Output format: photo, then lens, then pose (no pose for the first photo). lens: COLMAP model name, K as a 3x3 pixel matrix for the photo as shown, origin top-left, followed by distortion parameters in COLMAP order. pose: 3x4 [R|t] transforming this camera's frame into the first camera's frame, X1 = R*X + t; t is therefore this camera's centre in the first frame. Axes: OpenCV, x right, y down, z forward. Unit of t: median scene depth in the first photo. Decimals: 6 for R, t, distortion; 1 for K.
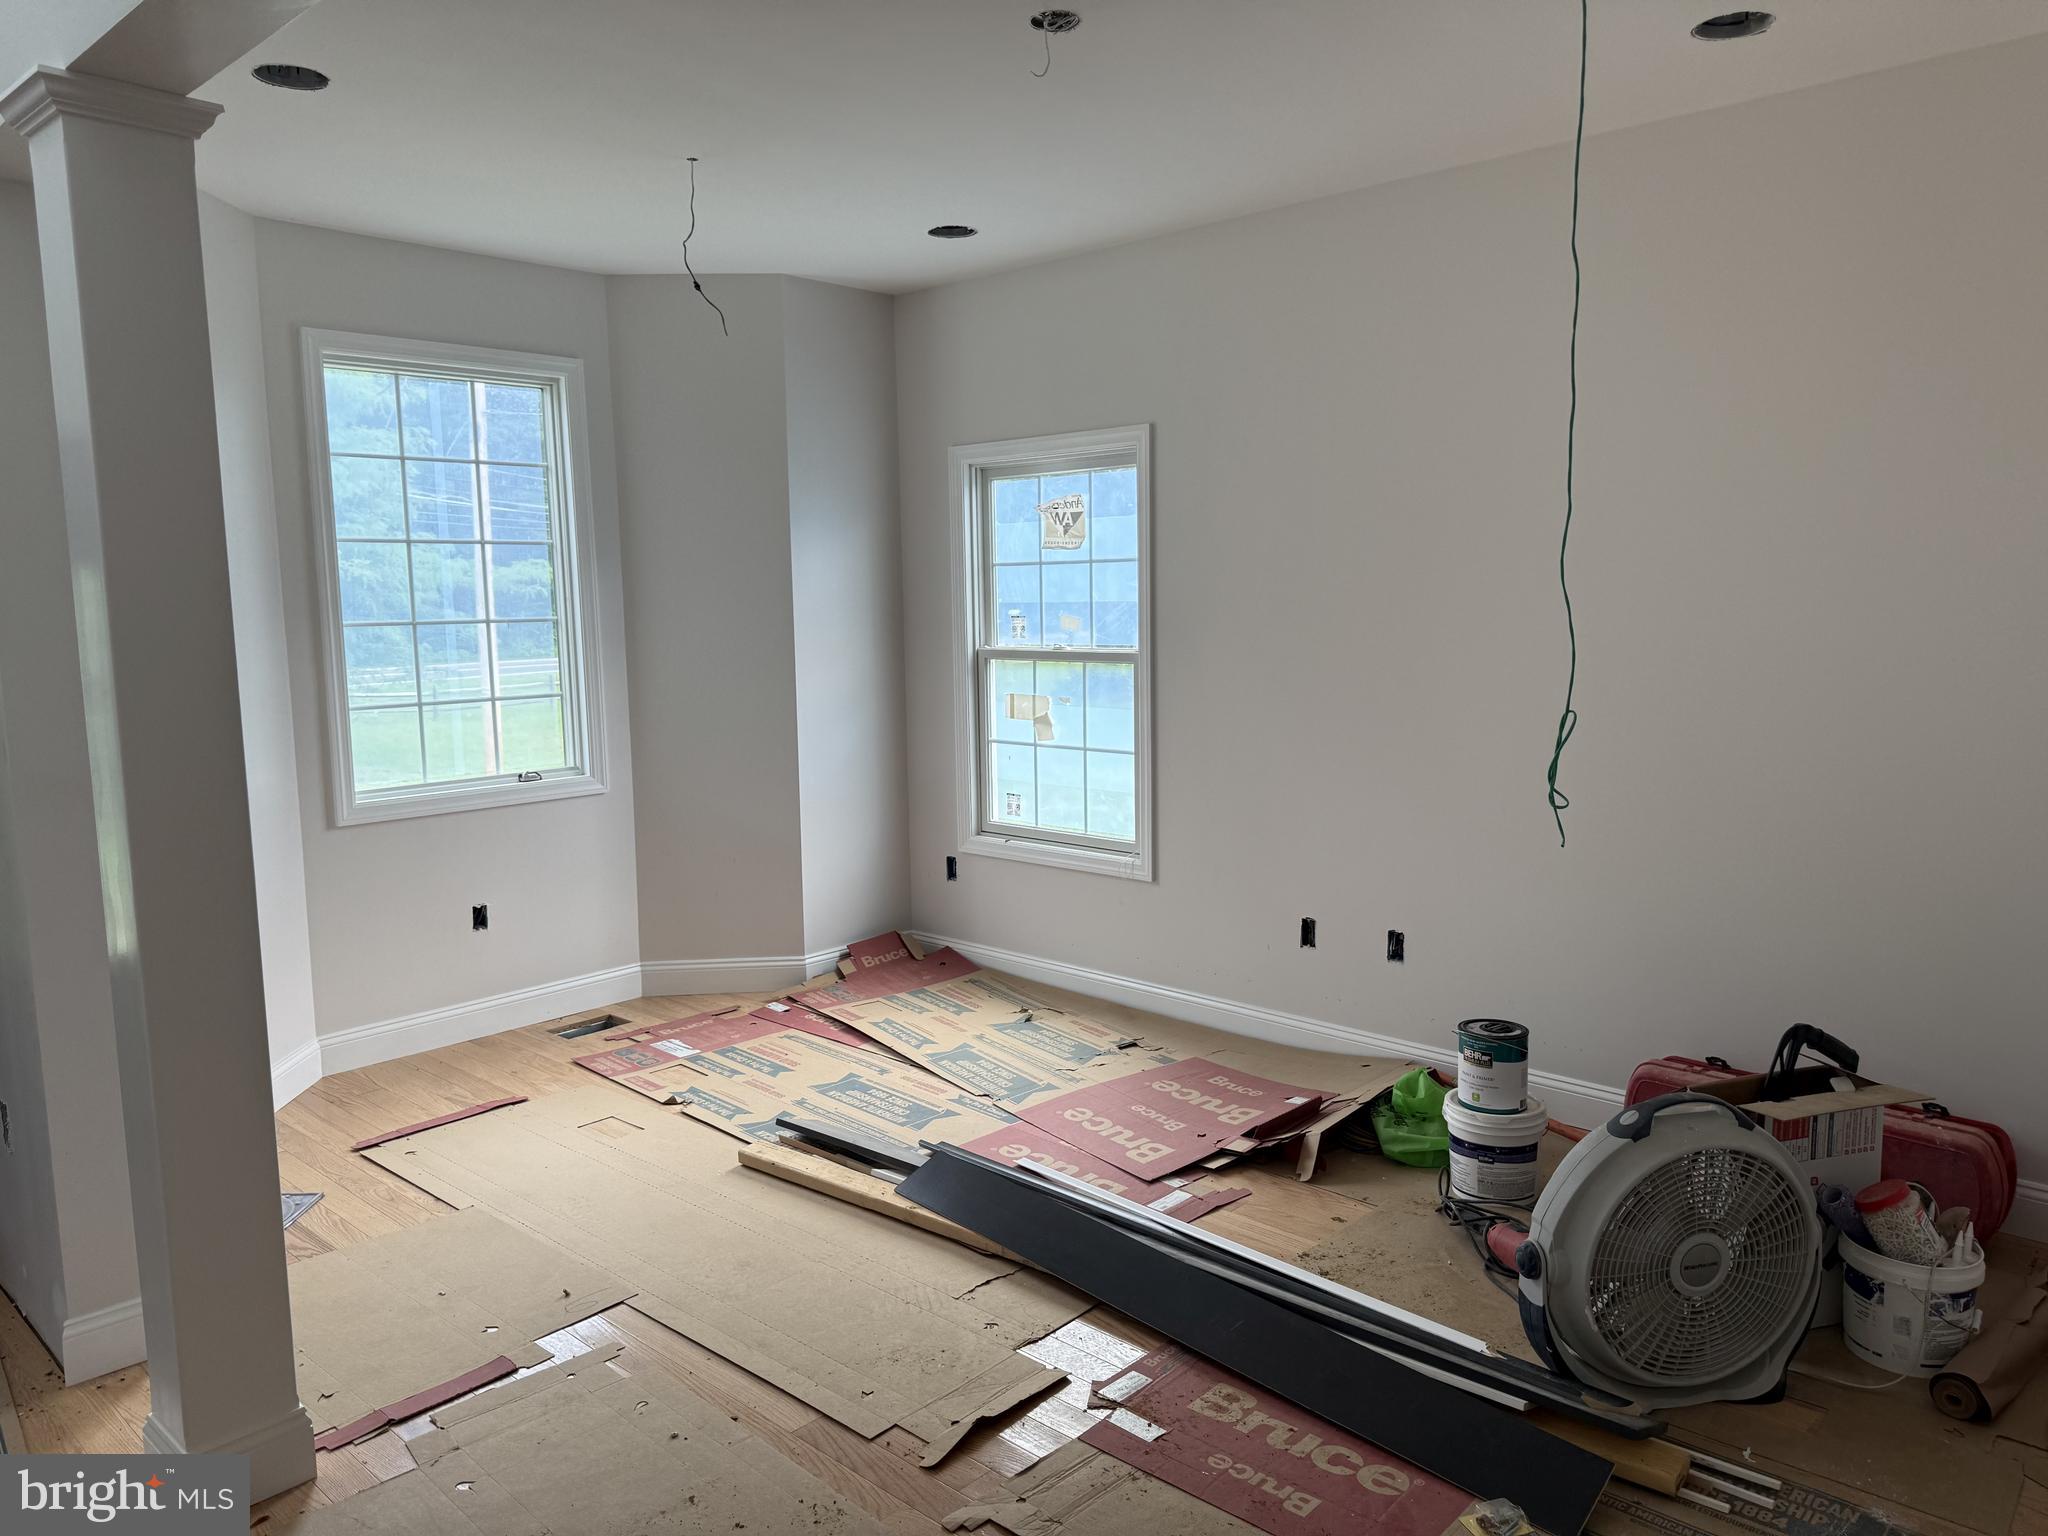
lens RADIAL K [[1432.6, 0, 1068.2], [0, 1432.6, 760.8], [0, 0, 1]] dist [0.200535, -0.211640]
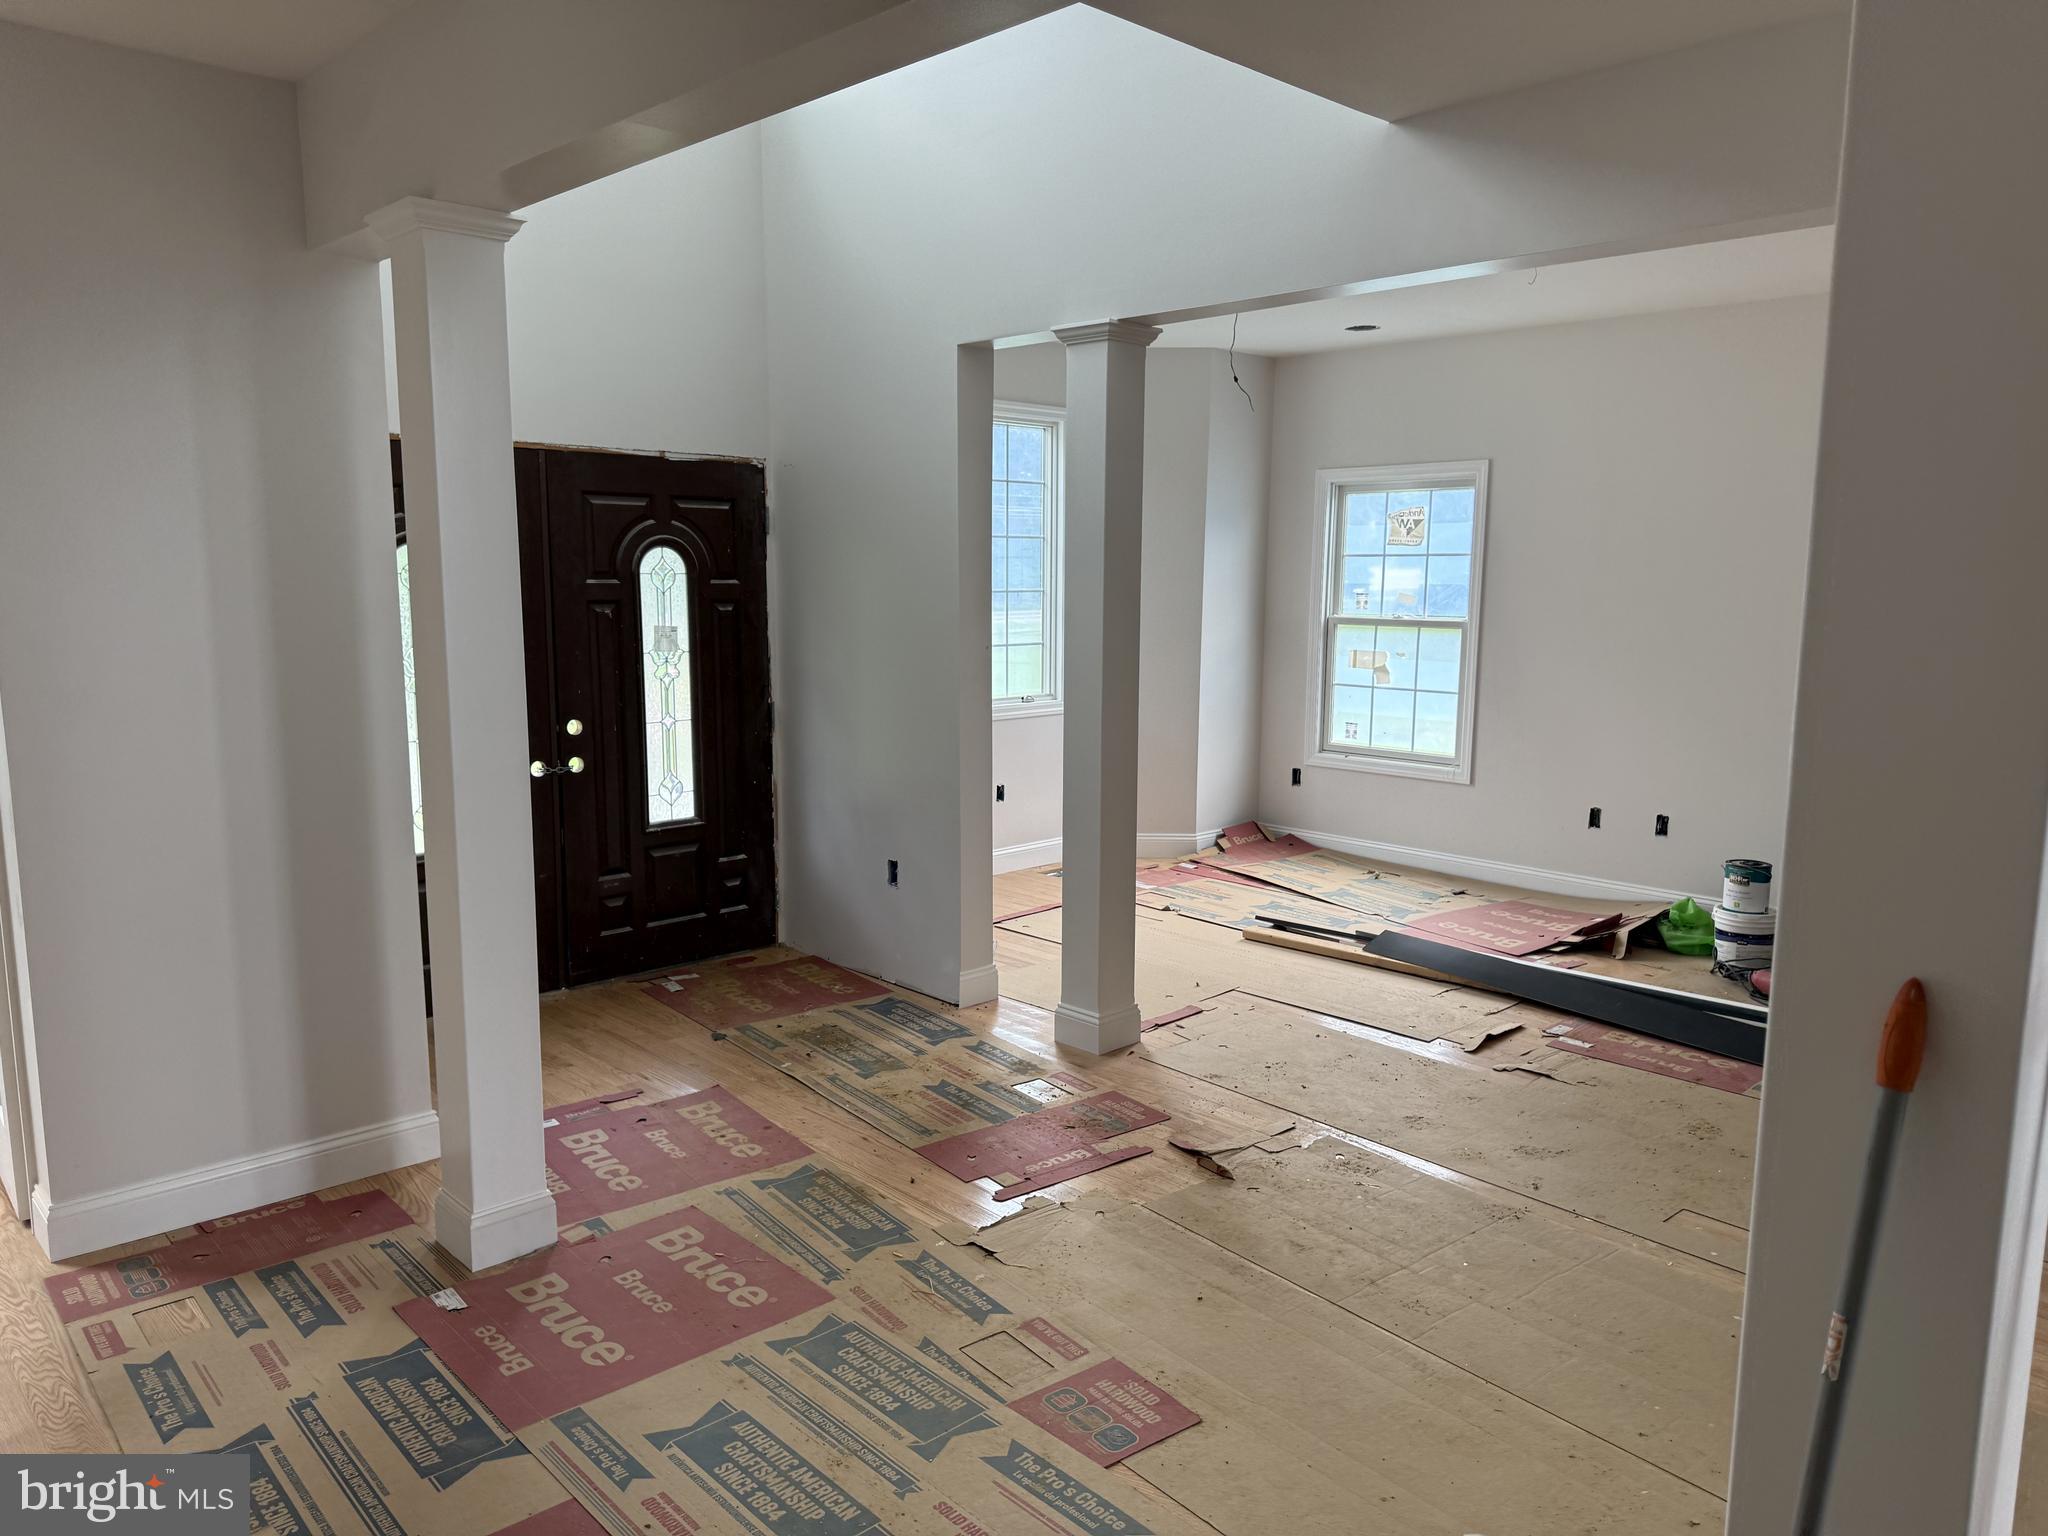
lens RADIAL K [[1428.2, 0, 1026.9], [0, 1428.2, 798.4], [0, 0, 1]] dist [0.026990, -0.031682]
pose [[0.997368, 0.032576, -0.064770, -0.280142], [-0.029630, 0.998505, 0.045943, 0.045385], [0.066170, -0.043903, 0.996842, -0.426840]]
